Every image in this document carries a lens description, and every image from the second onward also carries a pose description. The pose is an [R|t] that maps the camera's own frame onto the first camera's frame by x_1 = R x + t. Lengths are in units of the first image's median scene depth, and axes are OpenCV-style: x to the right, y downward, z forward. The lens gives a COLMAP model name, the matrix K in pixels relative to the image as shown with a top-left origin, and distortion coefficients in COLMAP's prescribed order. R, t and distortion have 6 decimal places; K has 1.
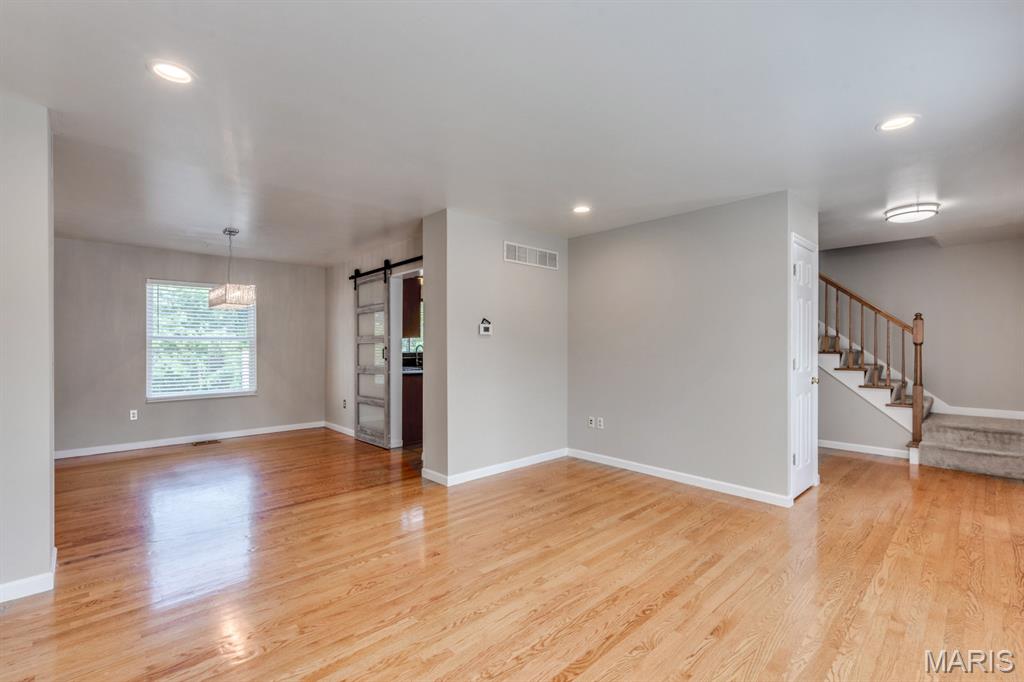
lens RADIAL K [[446.4, 0, 514.0], [0, 446.4, 341.4], [0, 0, 1]] dist [0.001700, 0.000369]
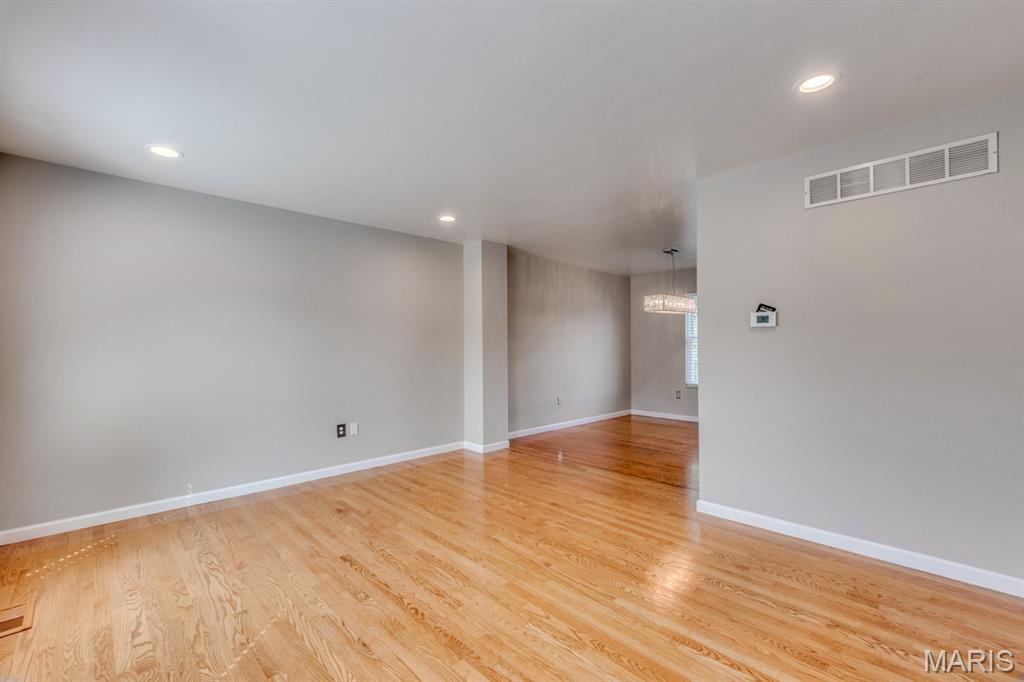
lens RADIAL K [[446.4, 0, 506.9], [0, 446.4, 342.6], [0, 0, 1]] dist [0.001700, 0.000369]
pose [[0.007115, -0.004207, -0.999966, 0.747453], [0.010642, 0.999935, -0.004131, 0.009428], [0.999918, -0.010612, 0.007159, 0.696906]]
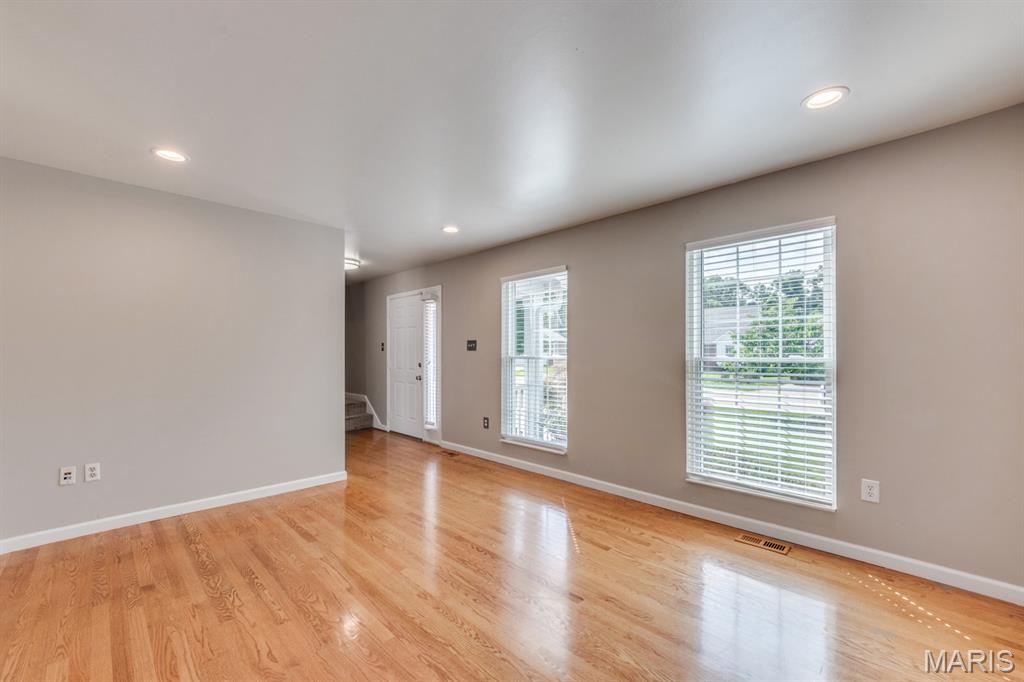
lens RADIAL K [[424.2, 0, 494.3], [0, 424.2, 355.7], [0, 0, 1]] dist [0.001489, 0.000989]
pose [[0.001393, -0.014281, 0.999897, -0.550259], [-0.002511, 0.999895, 0.014284, 0.005479], [-0.999996, -0.002530, 0.001357, 0.553184]]
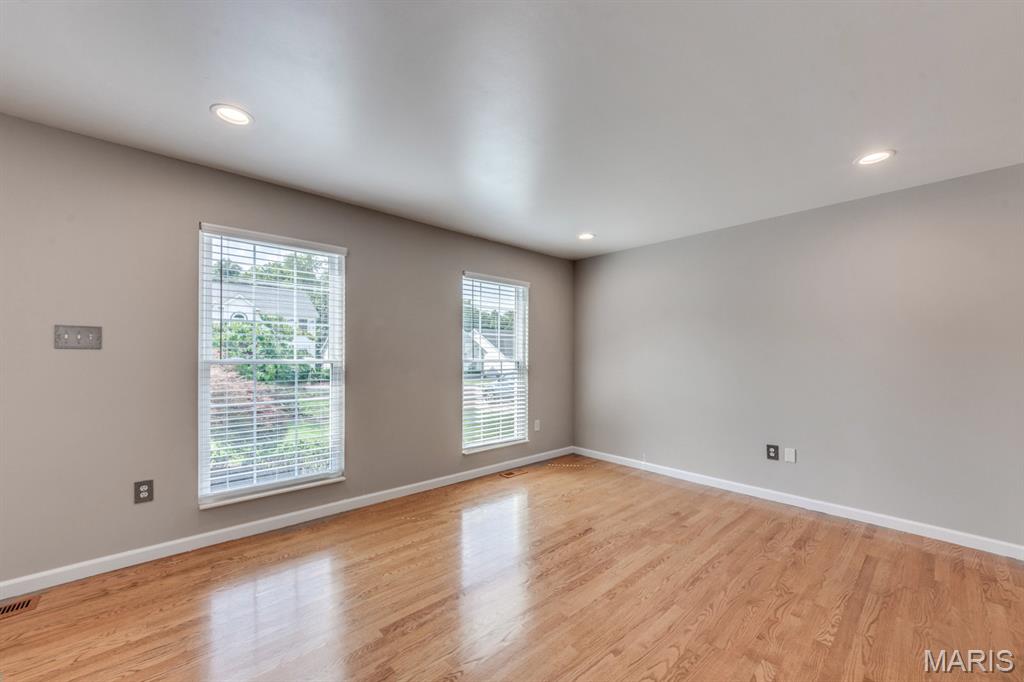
lens RADIAL K [[403.6, 0, 517.8], [0, 403.6, 358.0], [0, 0, 1]] dist [0.000144, -0.000017]
pose [[-0.999903, -0.010600, 0.009022, 0.169148], [-0.010541, 0.999922, 0.006633, 0.007406], [-0.009092, 0.006537, -0.999937, 1.228835]]
